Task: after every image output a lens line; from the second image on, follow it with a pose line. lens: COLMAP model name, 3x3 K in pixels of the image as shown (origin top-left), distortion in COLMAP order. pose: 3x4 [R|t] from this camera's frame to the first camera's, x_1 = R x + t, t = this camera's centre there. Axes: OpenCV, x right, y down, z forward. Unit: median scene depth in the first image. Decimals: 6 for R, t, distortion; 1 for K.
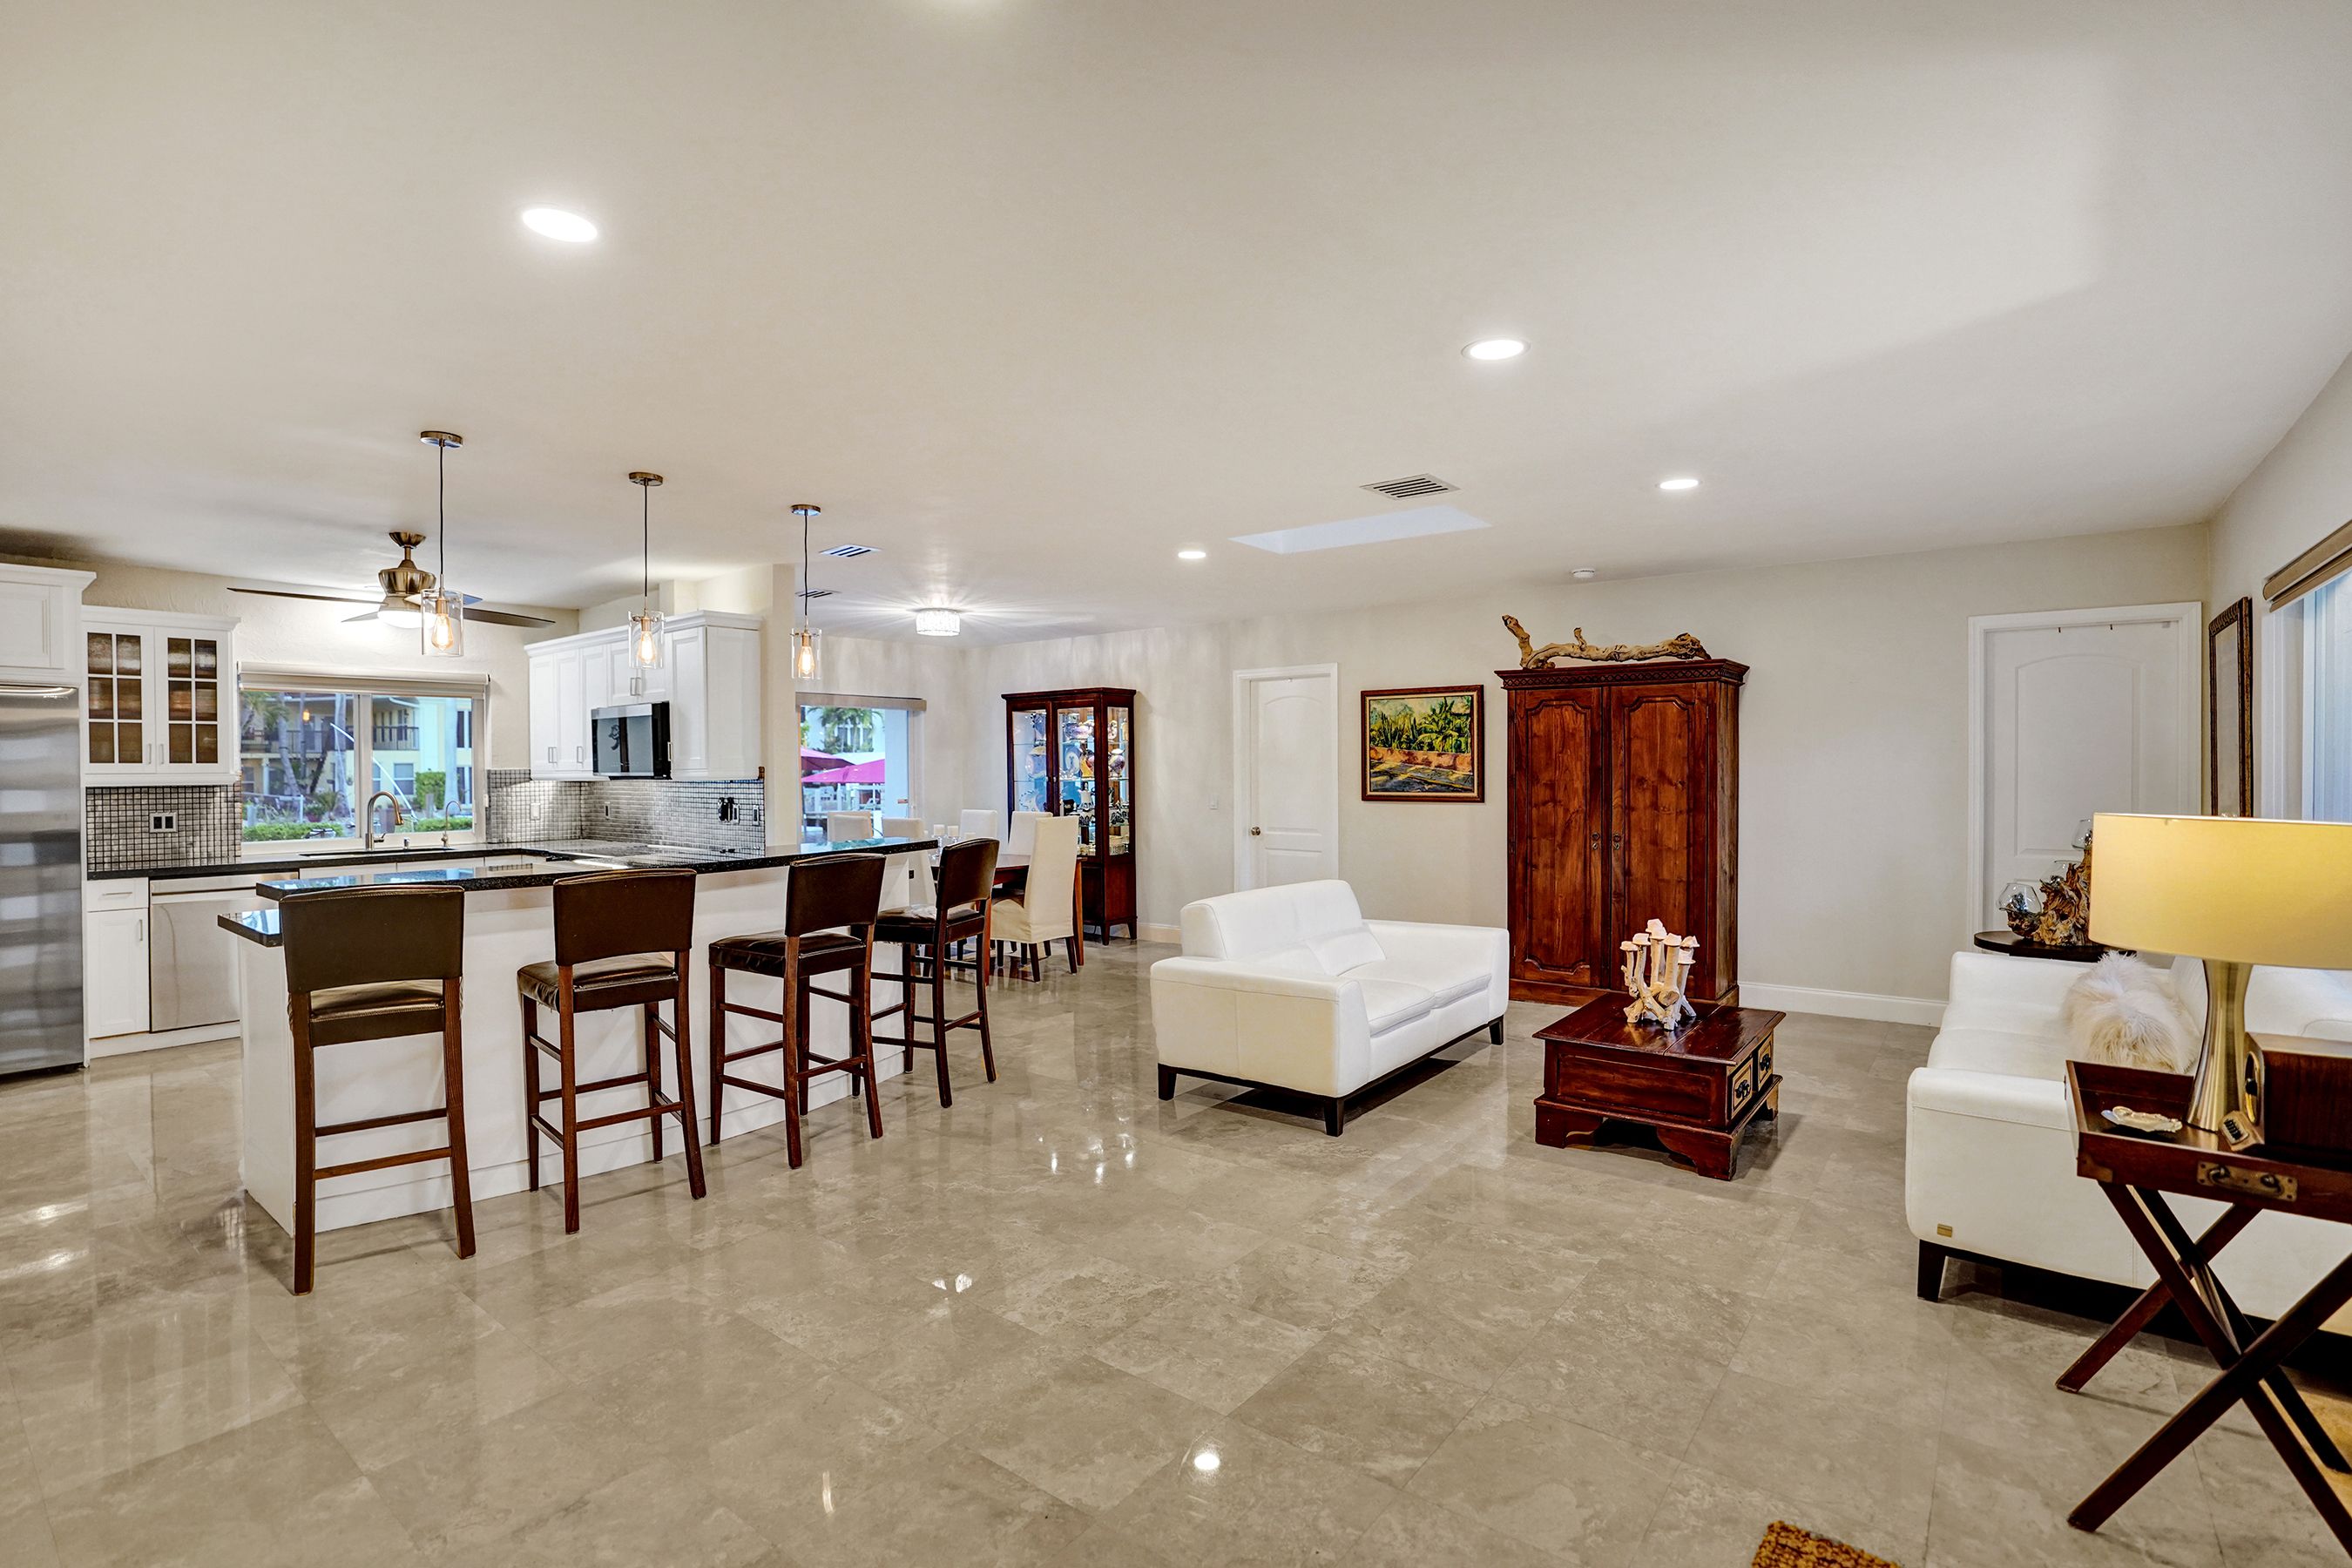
lens RADIAL K [[1097.8, 0, 1179.5], [0, 1097.8, 785.6], [0, 0, 1]] dist [-0.072488, 0.029087]
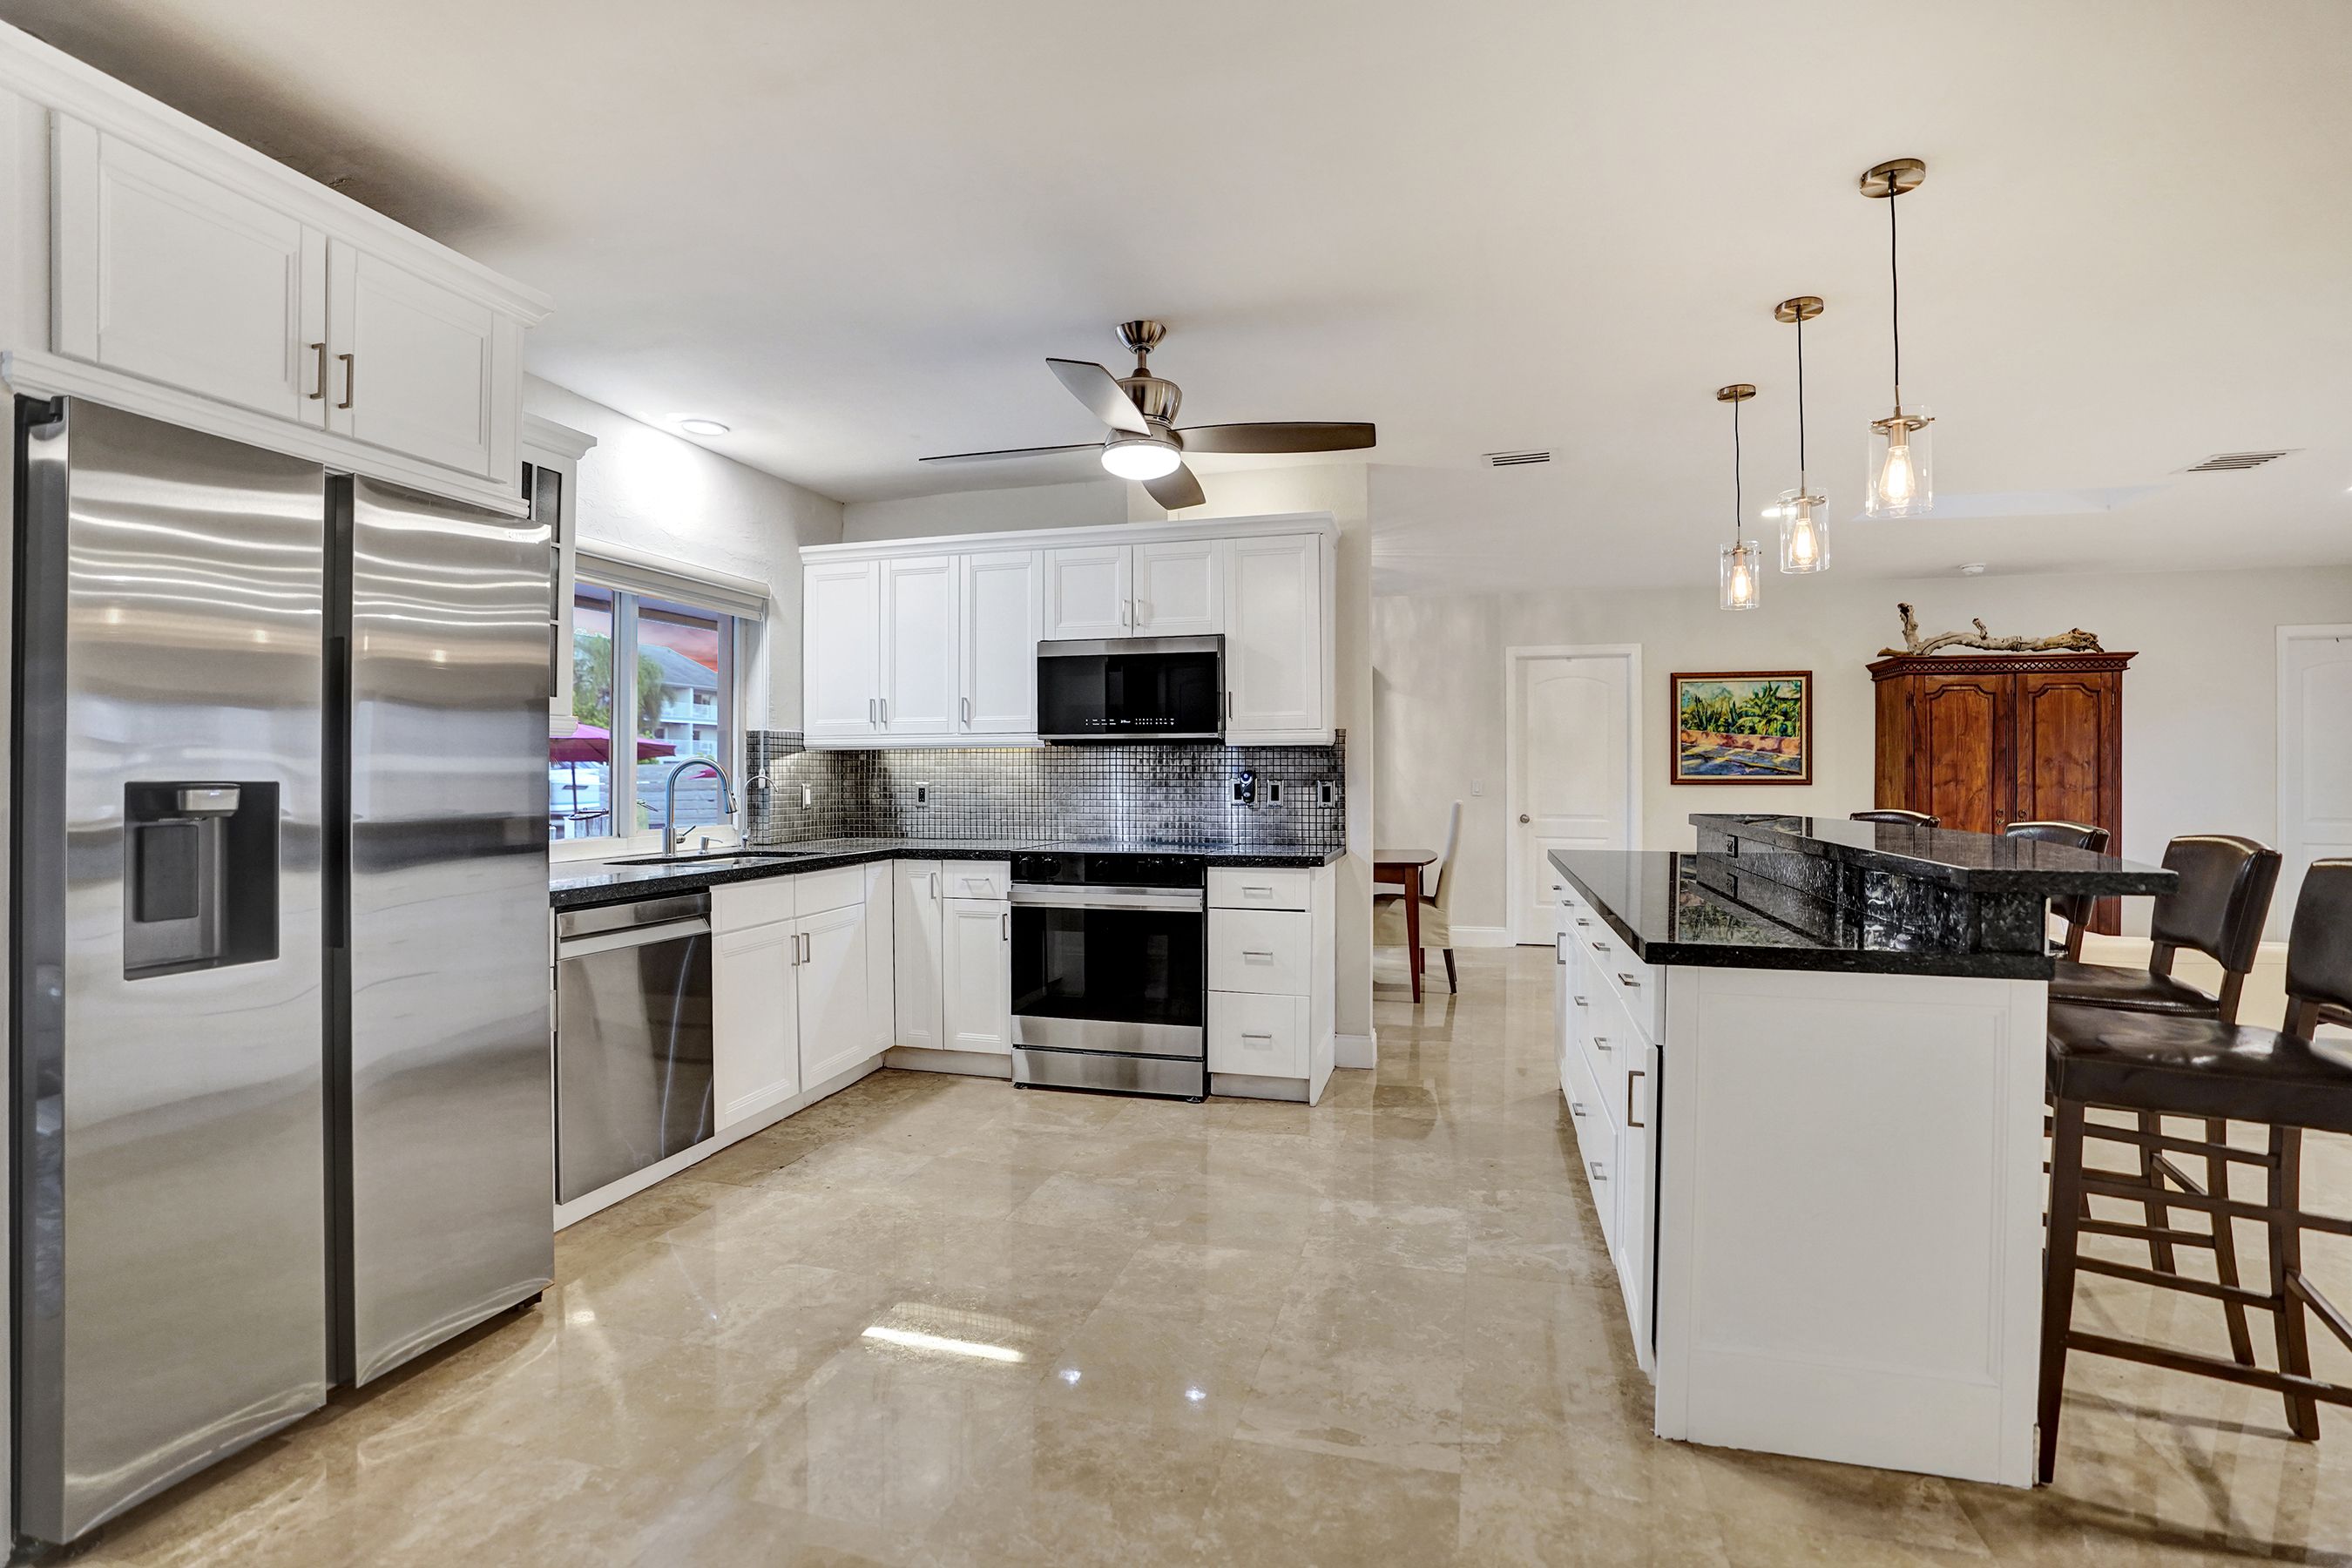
lens RADIAL K [[1113.7, 0, 1175.2], [0, 1113.7, 770.6], [0, 0, 1]] dist [-0.071879, 0.028792]
pose [[0.921541, 0.007791, 0.388203, -0.806628], [0.000369, 0.999781, -0.020942, 0.027895], [-0.388281, 0.019442, 0.921336, 0.344781]]
